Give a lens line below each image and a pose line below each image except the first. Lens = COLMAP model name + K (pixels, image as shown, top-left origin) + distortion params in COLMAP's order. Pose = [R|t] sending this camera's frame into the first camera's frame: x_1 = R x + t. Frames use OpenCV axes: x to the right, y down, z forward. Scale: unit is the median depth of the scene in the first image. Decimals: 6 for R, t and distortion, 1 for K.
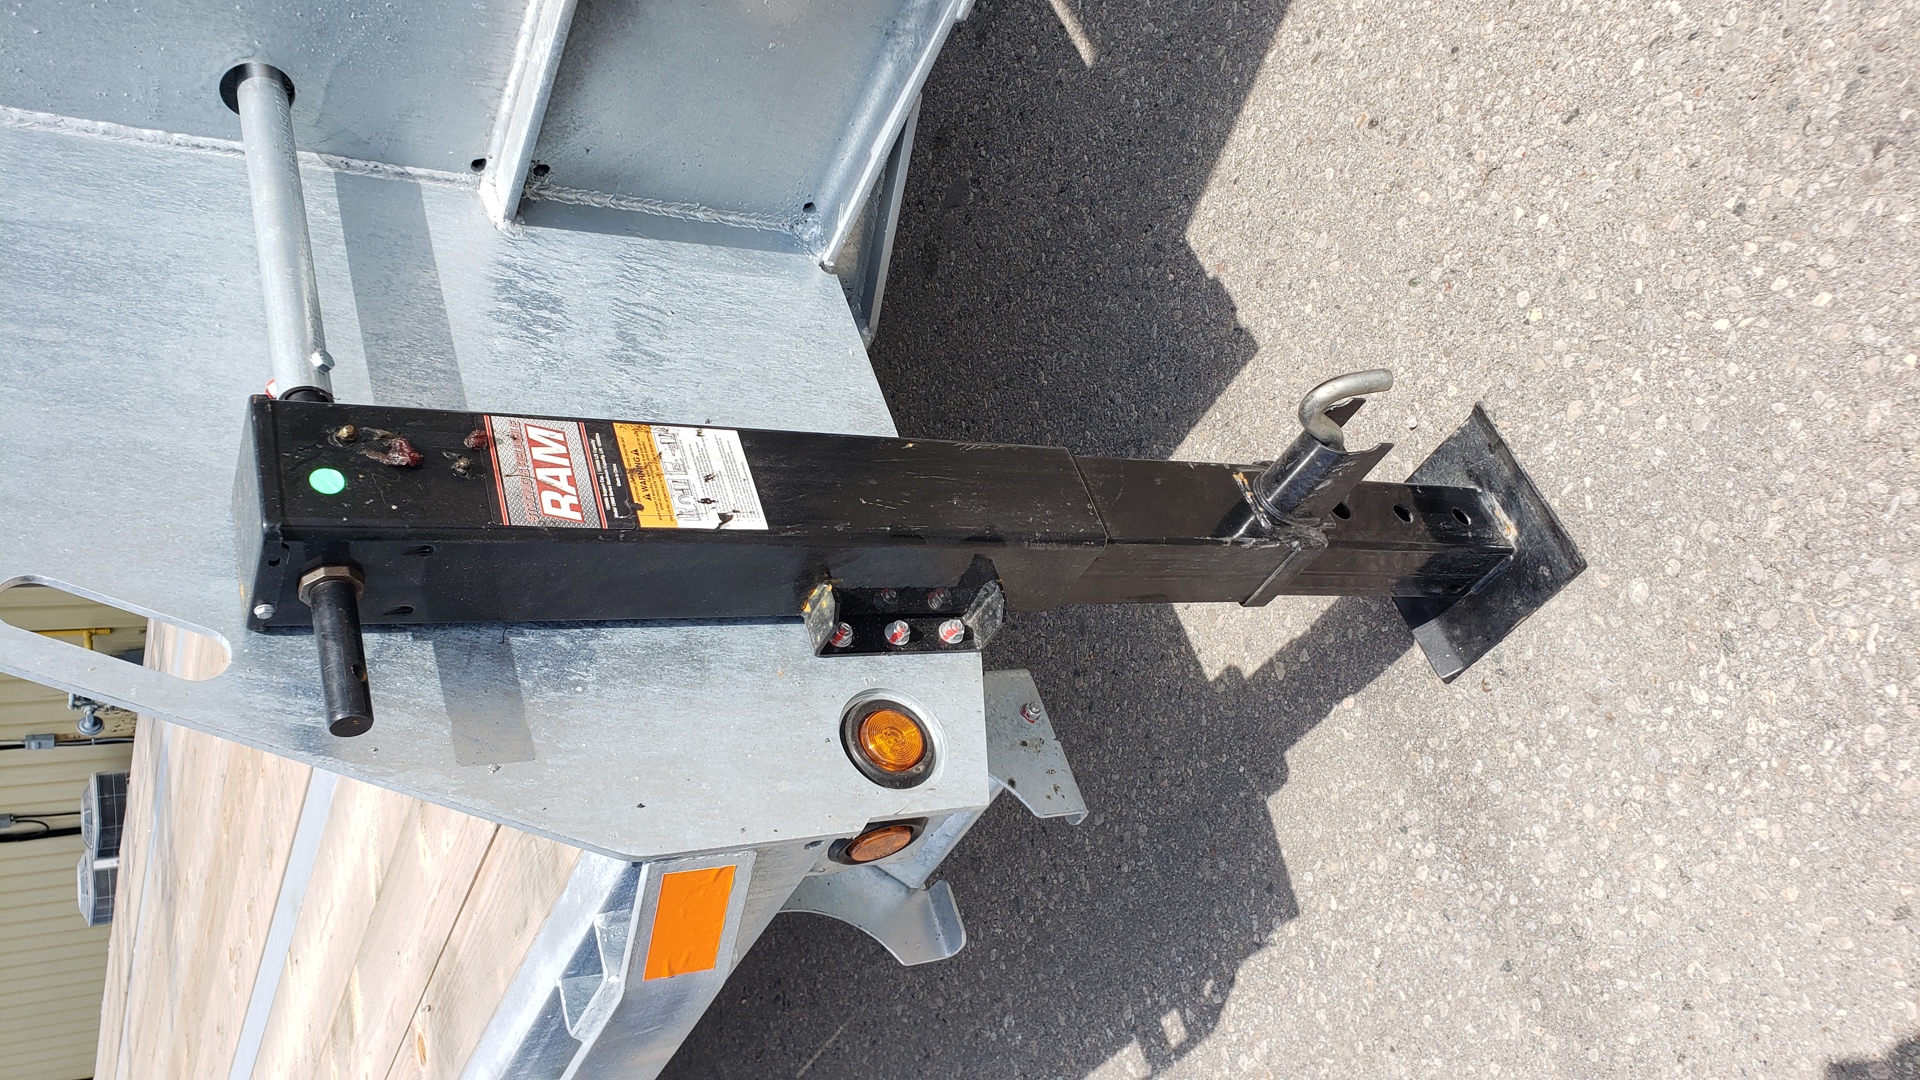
lens RADIAL K [[1470.6, 0, 1006.9], [0, 1470.6, 541.0], [0, 0, 1]] dist [0.037336, -0.001893]
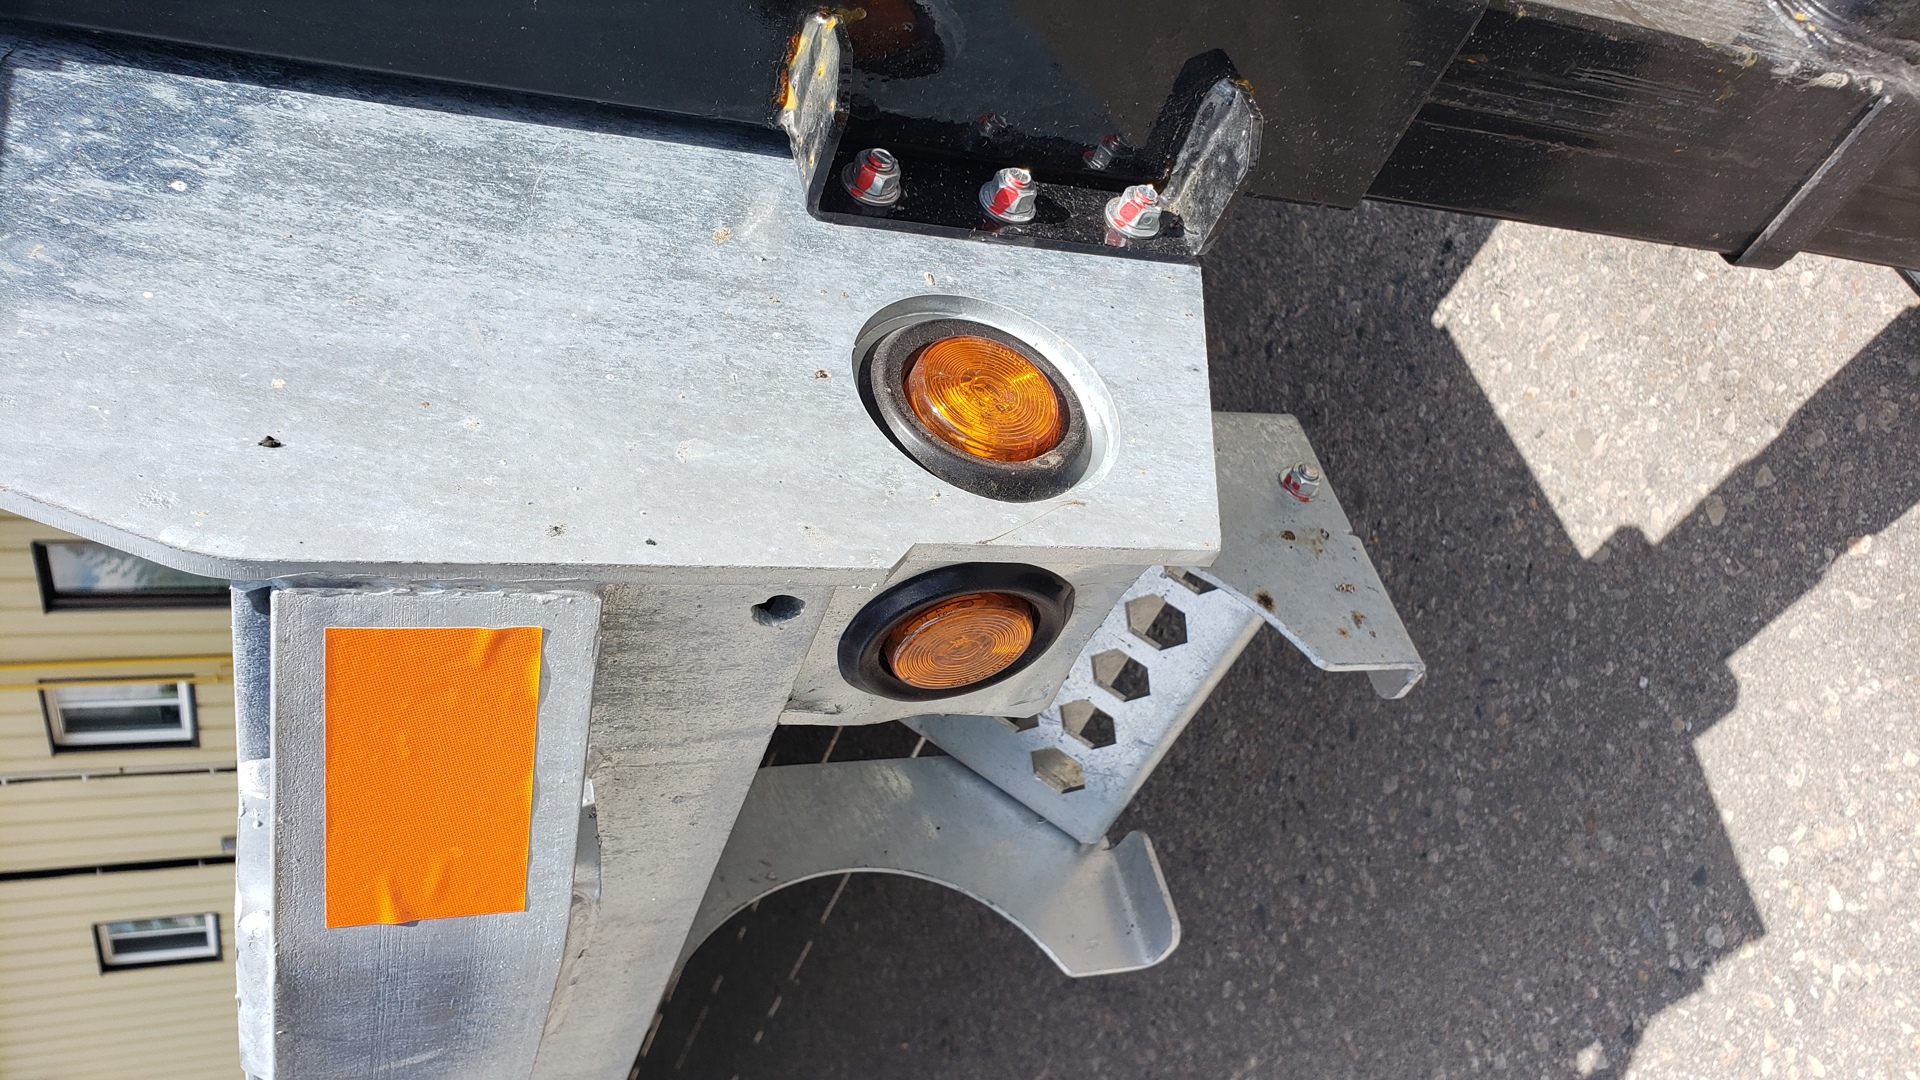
lens RADIAL K [[1512.6, 0, 992.6], [0, 1512.6, 571.8], [0, 0, 1]] dist [-0.129287, 0.189974]
pose [[0.986799, -0.005235, -0.161868, -0.004516], [0.002685, 0.999869, -0.015968, 0.129631], [0.161930, 0.015322, 0.986683, 0.391802]]
